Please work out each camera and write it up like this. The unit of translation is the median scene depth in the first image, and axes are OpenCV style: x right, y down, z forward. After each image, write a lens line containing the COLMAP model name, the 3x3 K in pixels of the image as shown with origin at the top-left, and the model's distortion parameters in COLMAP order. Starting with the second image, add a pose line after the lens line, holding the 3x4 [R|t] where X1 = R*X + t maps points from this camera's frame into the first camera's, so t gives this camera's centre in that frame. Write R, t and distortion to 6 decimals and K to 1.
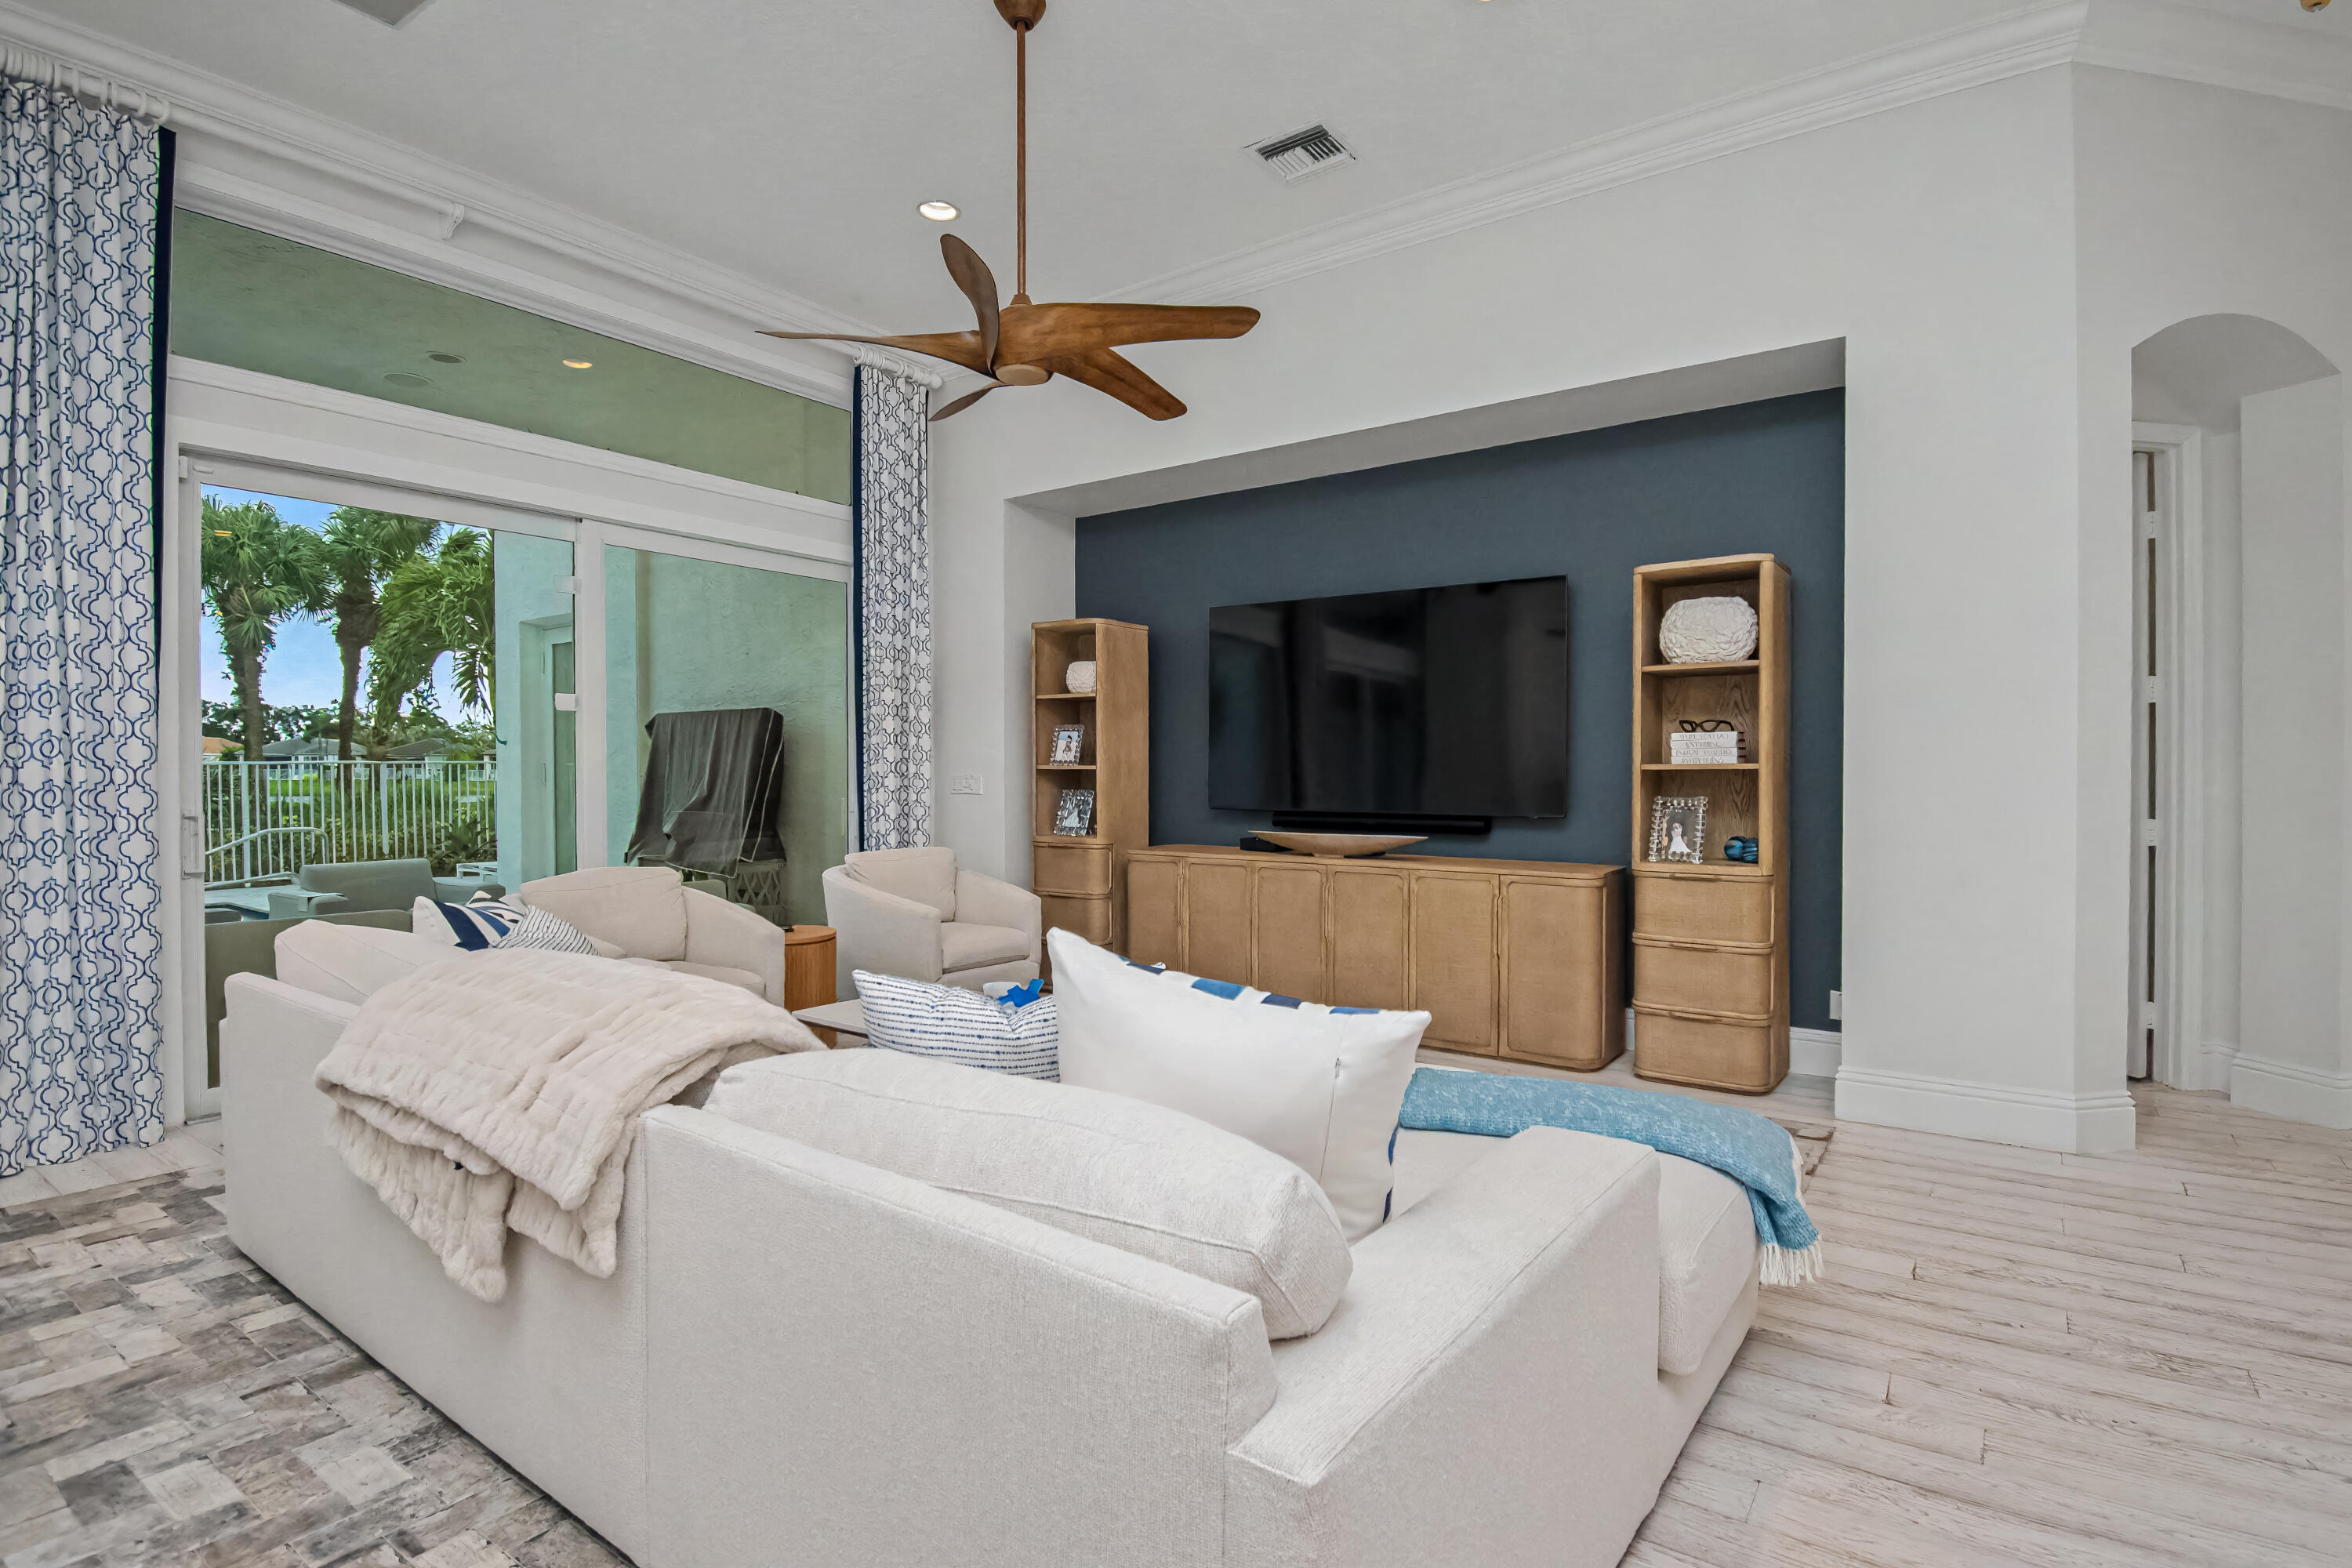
lens RADIAL K [[1139.6, 0, 1208.4], [0, 1139.6, 791.6], [0, 0, 1]] dist [-0.004881, -0.014075]
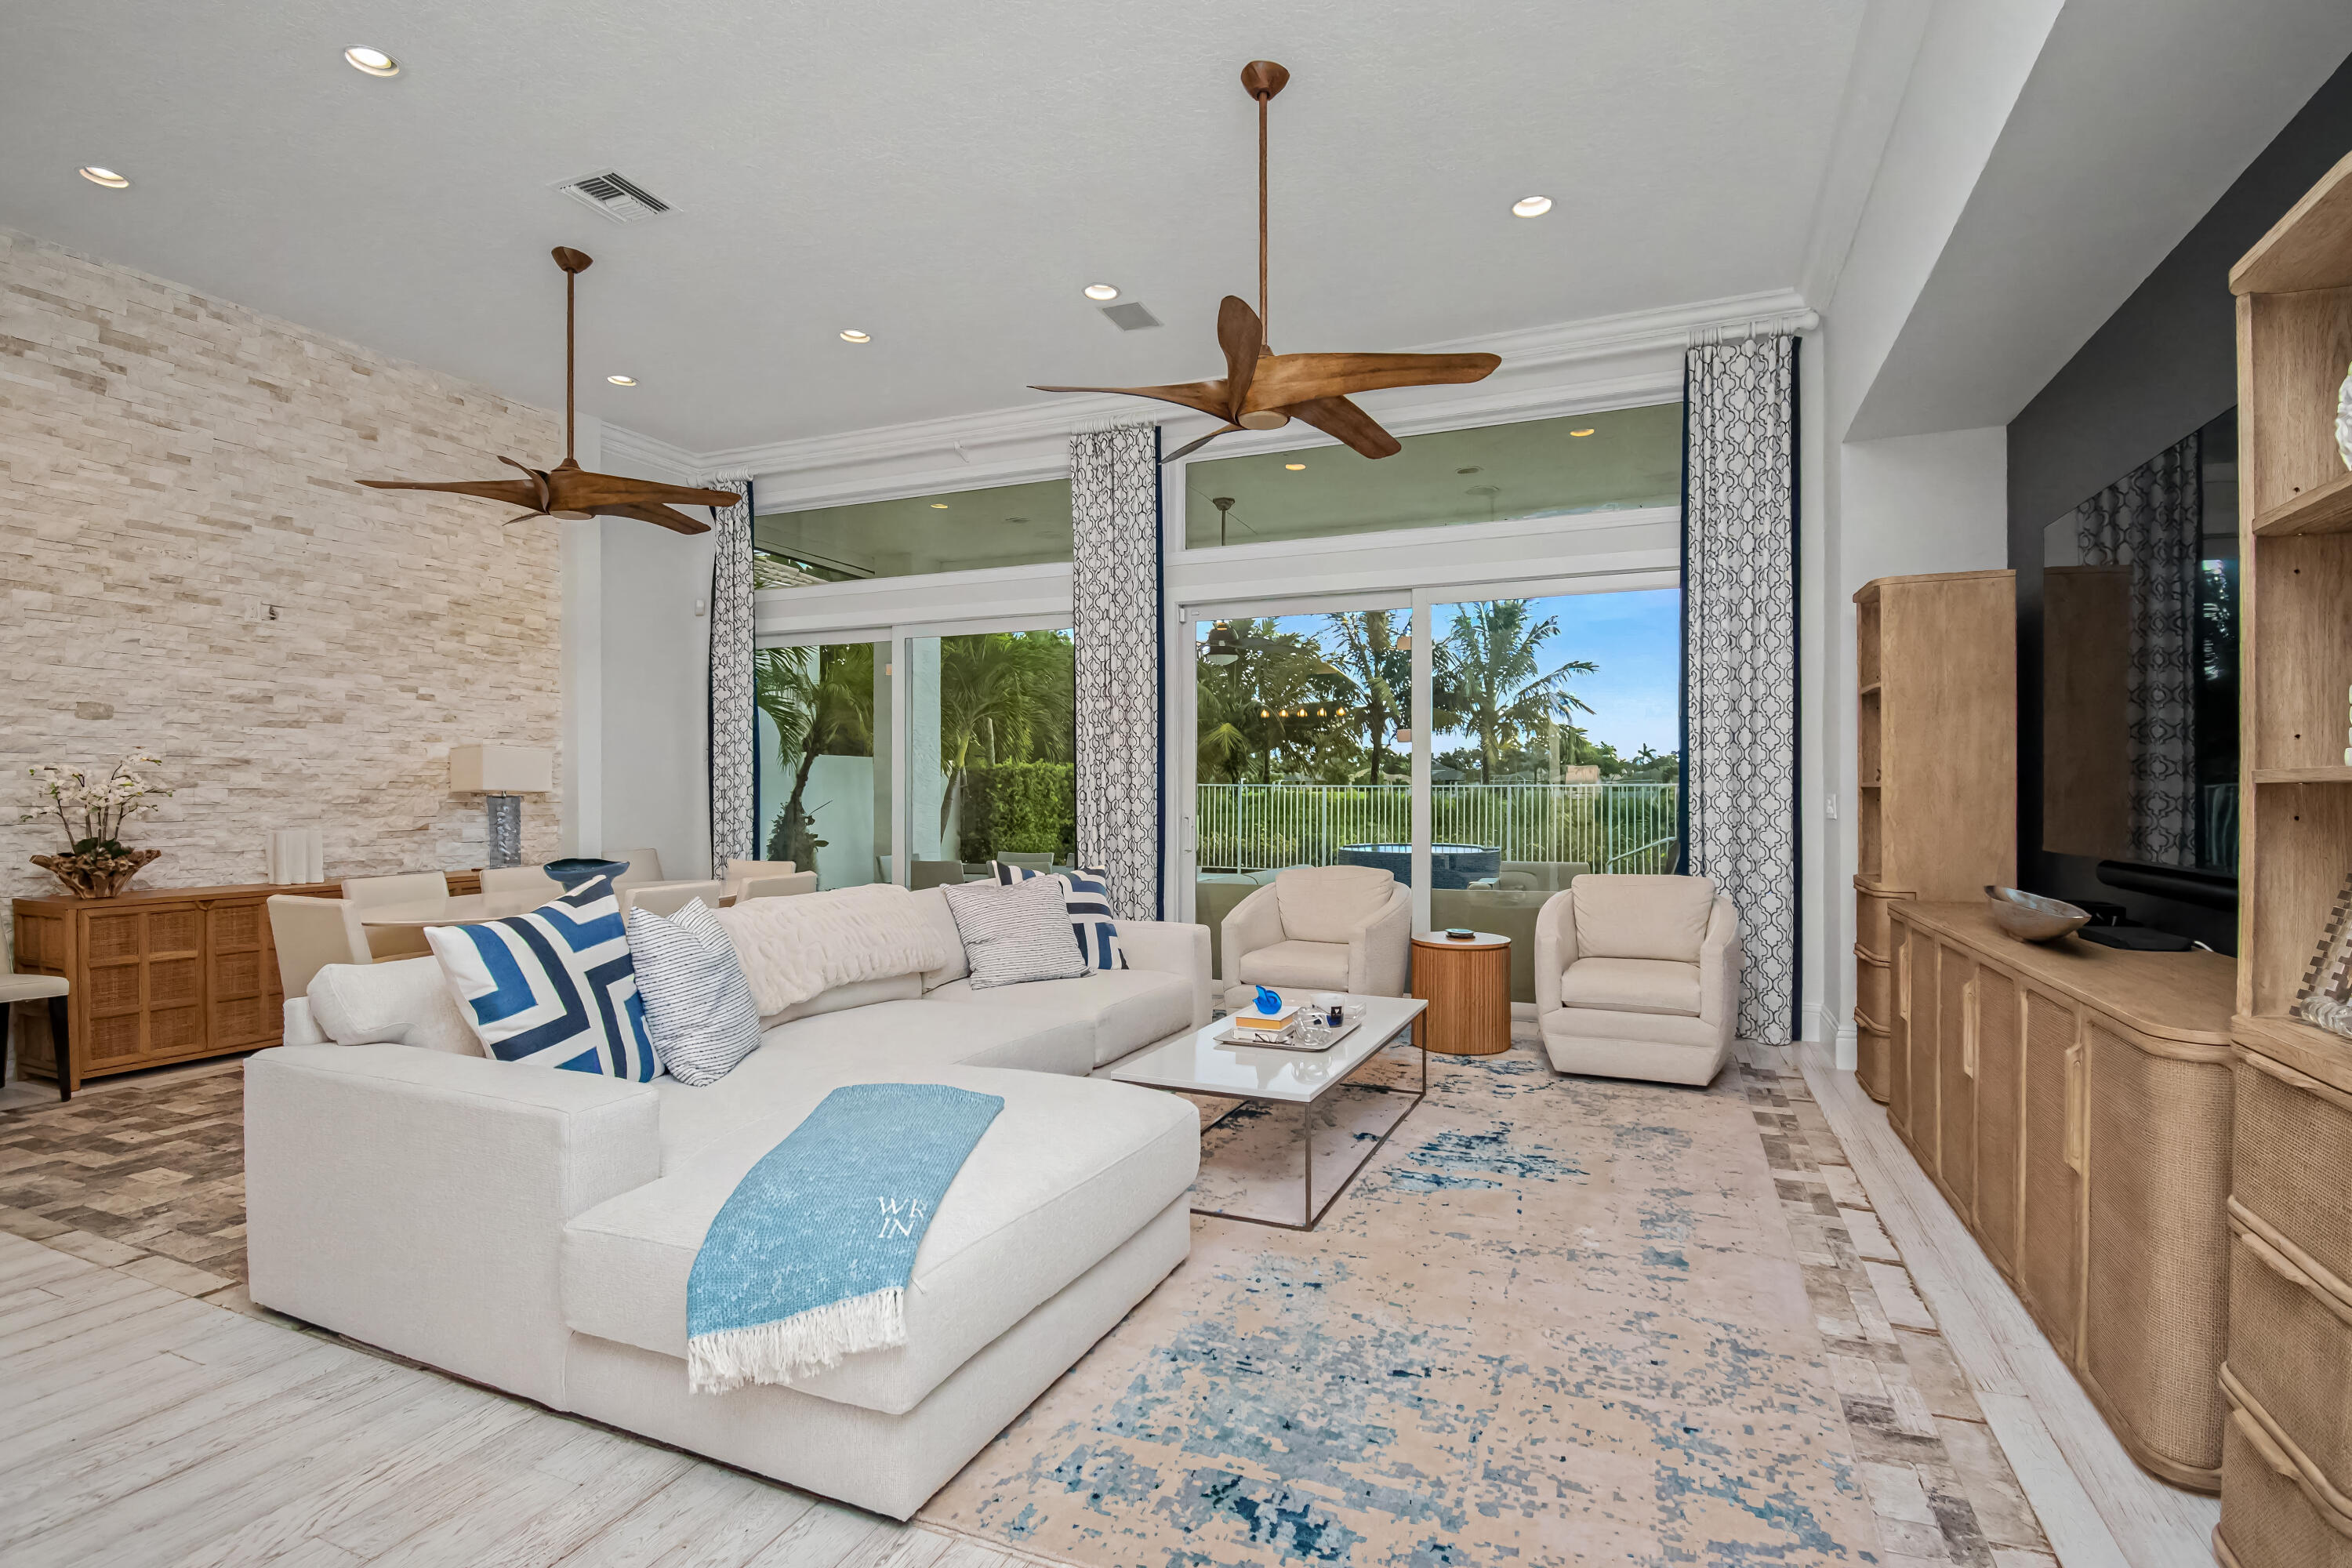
lens RADIAL K [[1139.6, 0, 1217.1], [0, 1139.6, 796.6], [0, 0, 1]] dist [-0.004881, -0.014075]
pose [[0.231428, 0.000369, -0.972852, 0.695805], [-0.013272, 0.999908, -0.002778, -0.002521], [0.972761, 0.013554, 0.231412, 0.556115]]
